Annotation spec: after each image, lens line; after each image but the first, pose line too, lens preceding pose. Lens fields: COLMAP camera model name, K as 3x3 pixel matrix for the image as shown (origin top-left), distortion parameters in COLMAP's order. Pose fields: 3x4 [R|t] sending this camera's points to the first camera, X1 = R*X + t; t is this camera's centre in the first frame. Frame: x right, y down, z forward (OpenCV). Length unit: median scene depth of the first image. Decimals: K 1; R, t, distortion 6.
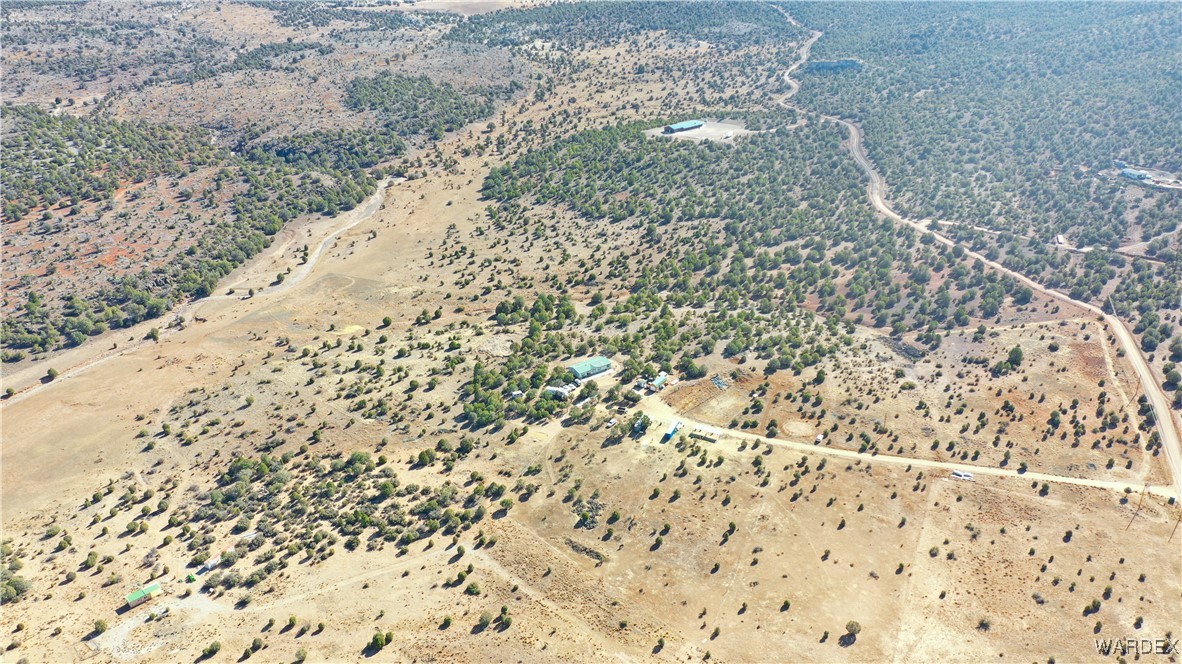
lens RADIAL K [[937.1, 0, 589.6], [0, 937.1, 331.2], [0, 0, 1]] dist [-0.002776, 0.003738]
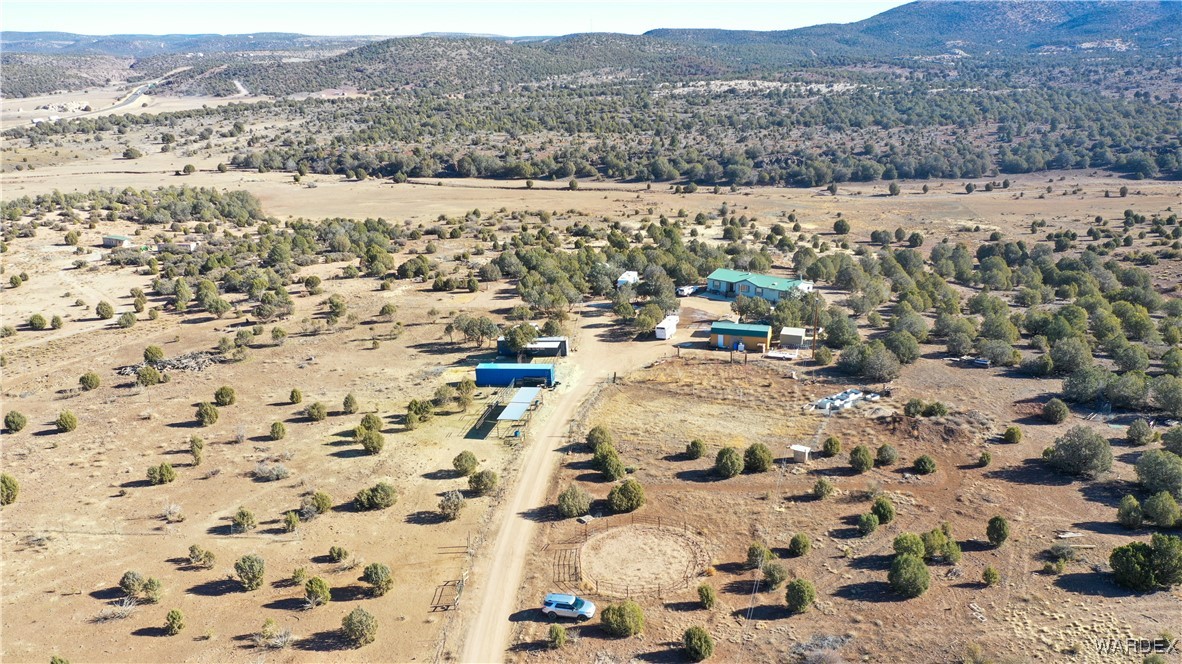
lens RADIAL K [[937.1, 0, 587.5], [0, 937.1, 332.2], [0, 0, 1]] dist [-0.002776, 0.003738]
pose [[0.255974, 0.282423, -0.924508, 0.410453], [-0.398165, 0.902281, 0.165390, 0.018711], [0.880876, 0.325771, 0.343411, 0.875842]]
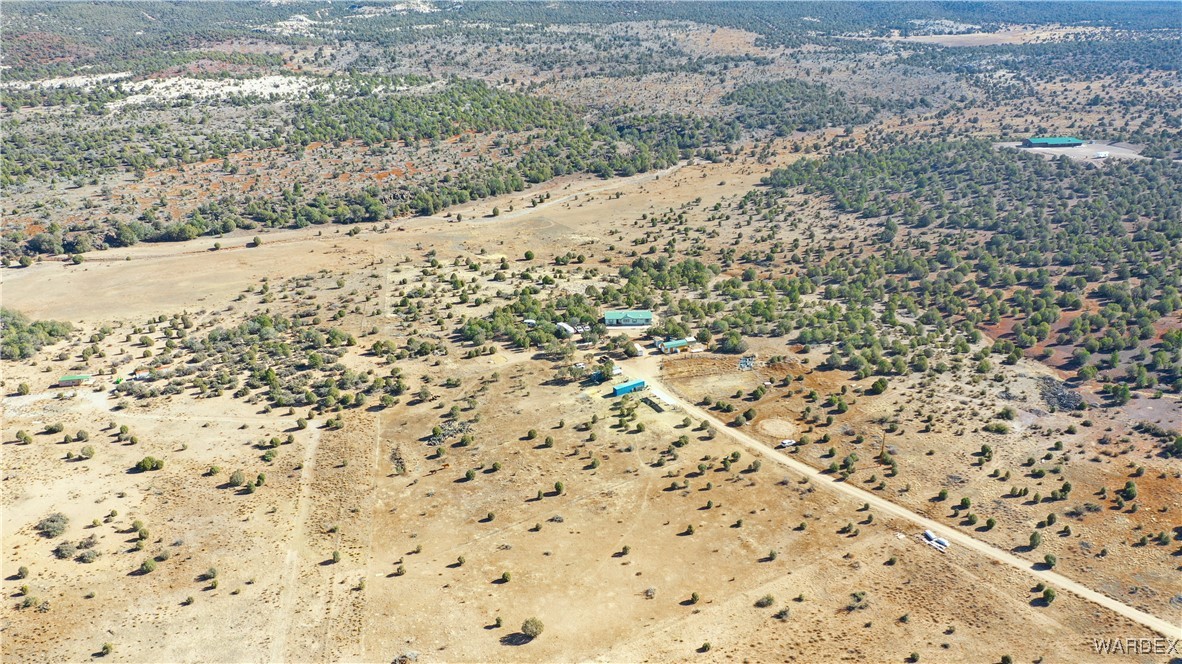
lens RADIAL K [[937.1, 0, 588.4], [0, 937.1, 337.6], [0, 0, 1]] dist [-0.002776, 0.003738]
pose [[0.830138, 0.208120, -0.517259, 0.457404], [-0.237146, 0.971420, 0.010262, 0.061026], [0.504611, 0.114147, 0.855768, 0.278259]]
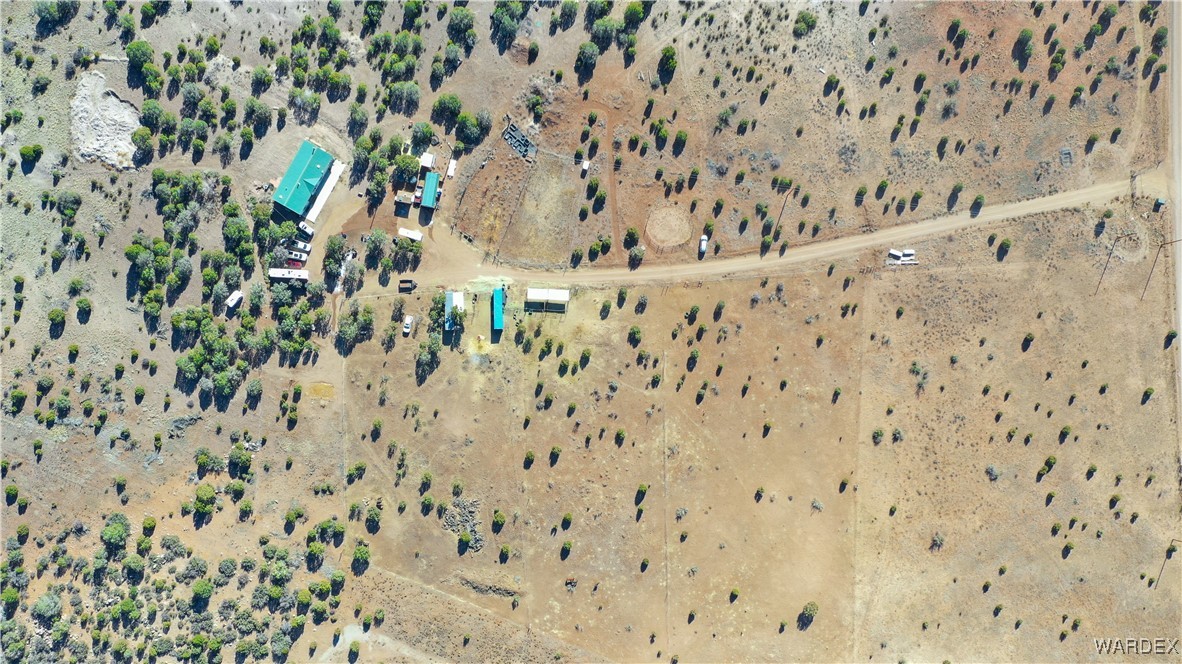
lens RADIAL K [[937.1, 0, 593.7], [0, 937.1, 332.4], [0, 0, 1]] dist [-0.002776, 0.003738]
pose [[0.913041, -0.407402, -0.019498, 0.154221], [0.169777, 0.336156, 0.926377, -0.488920], [-0.370854, -0.849131, 0.376092, 0.691089]]
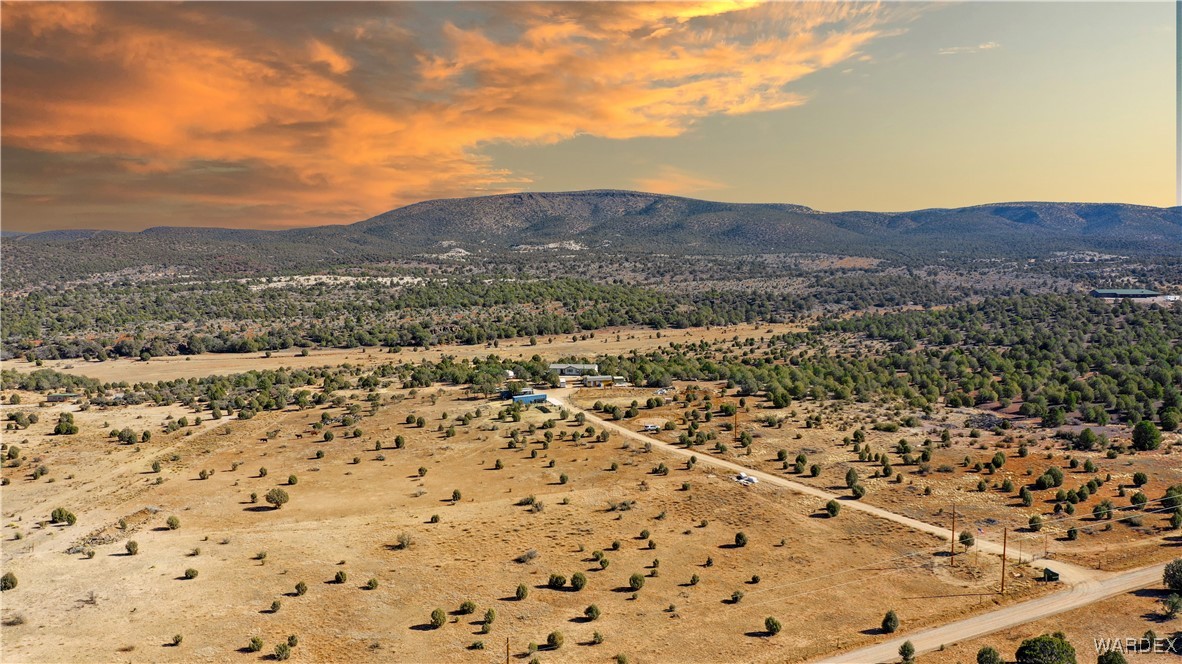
lens RADIAL K [[936.2, 0, 588.1], [0, 936.2, 333.6], [0, 0, 1]] dist [-0.002137, 0.002631]
pose [[0.714567, 0.070409, -0.696015, 0.667551], [-0.293287, 0.933416, -0.206680, 0.199230], [0.635119, 0.351818, 0.687639, 0.444186]]
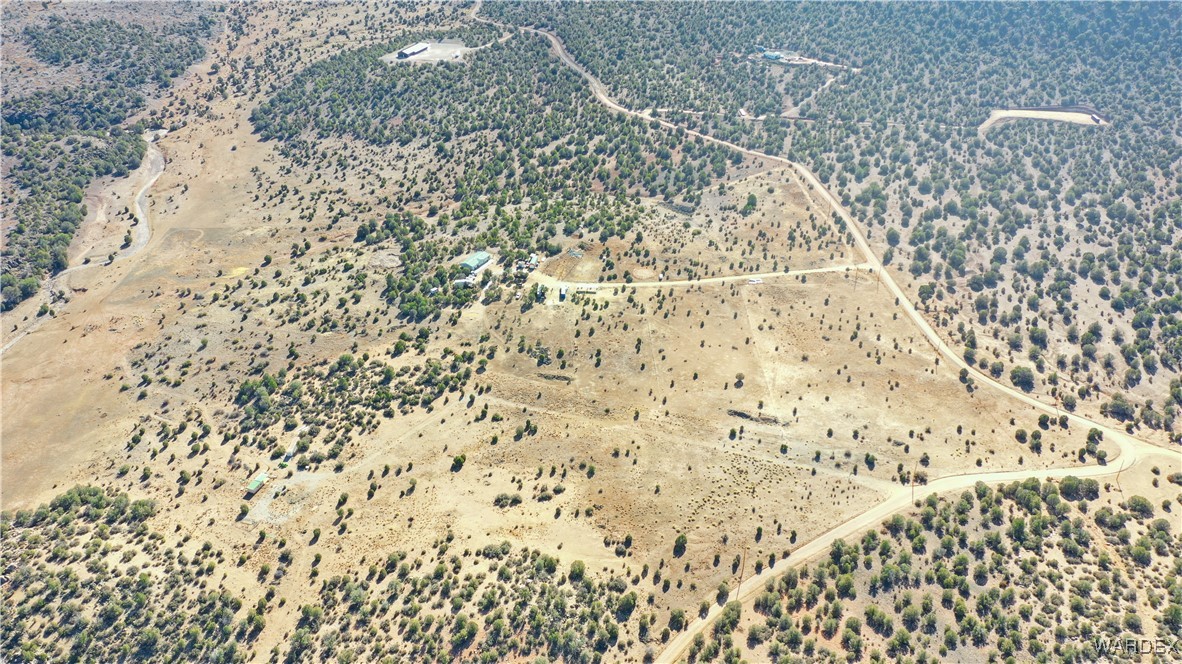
lens RADIAL K [[937.1, 0, 586.8], [0, 937.1, 335.2], [0, 0, 1]] dist [-0.002776, 0.003738]
pose [[0.910496, -0.210061, 0.356191, -0.375687], [0.169256, 0.975219, 0.142477, -0.021532], [-0.377293, -0.069437, 0.923487, -0.283769]]
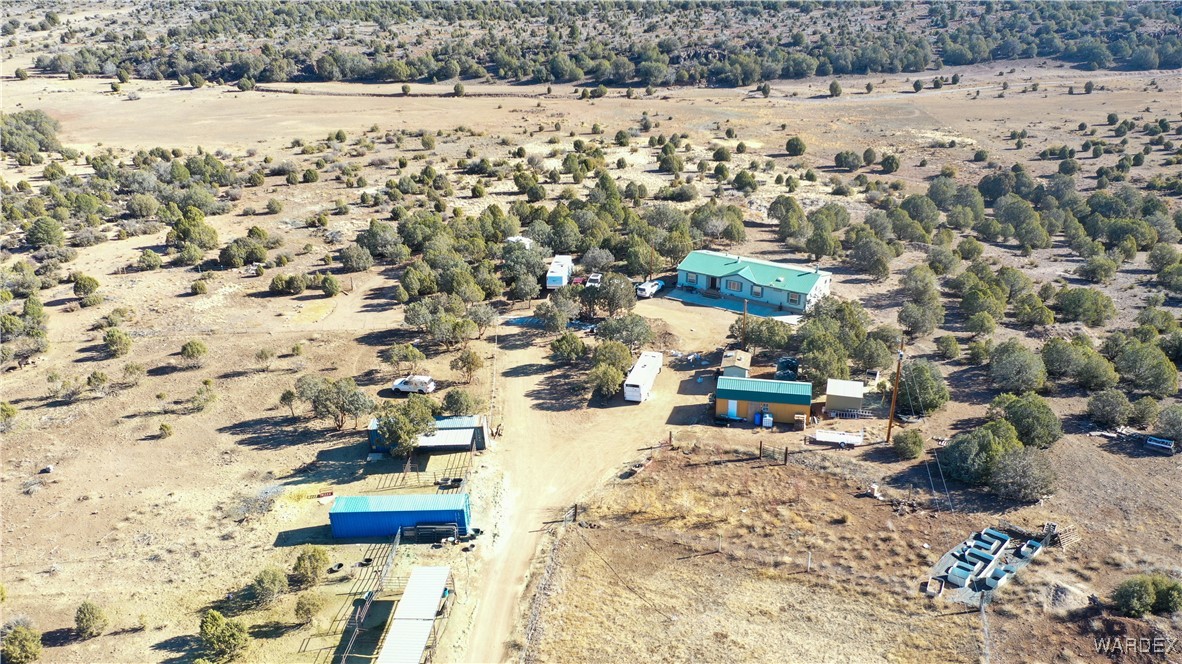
lens RADIAL K [[937.1, 0, 586.0], [0, 937.1, 330.4], [0, 0, 1]] dist [-0.002776, 0.003738]
pose [[0.373172, 0.374265, -0.848922, 0.253380], [-0.380422, 0.896288, 0.227920, 0.005619], [0.846181, 0.237896, 0.476848, 0.906285]]
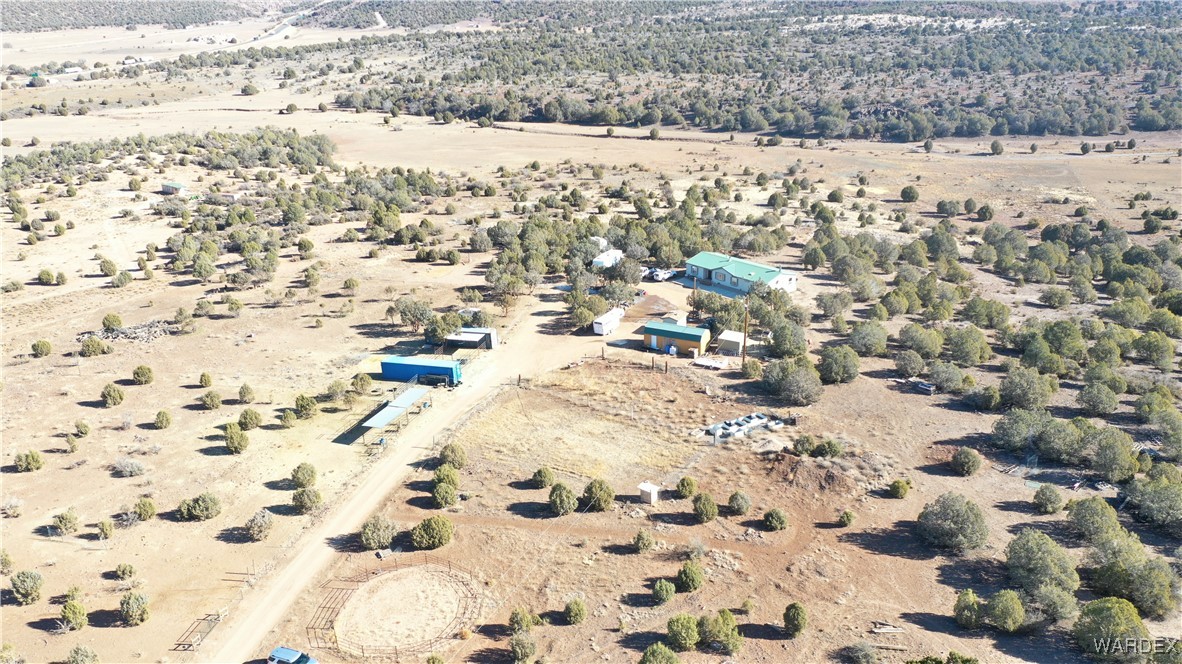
lens RADIAL K [[937.1, 0, 590.6], [0, 937.1, 333.9], [0, 0, 1]] dist [-0.002776, 0.003738]
pose [[0.101078, 0.358149, -0.928177, 0.398123], [-0.405543, 0.866758, 0.290286, -0.032157], [0.908470, 0.347074, 0.232855, 0.950083]]
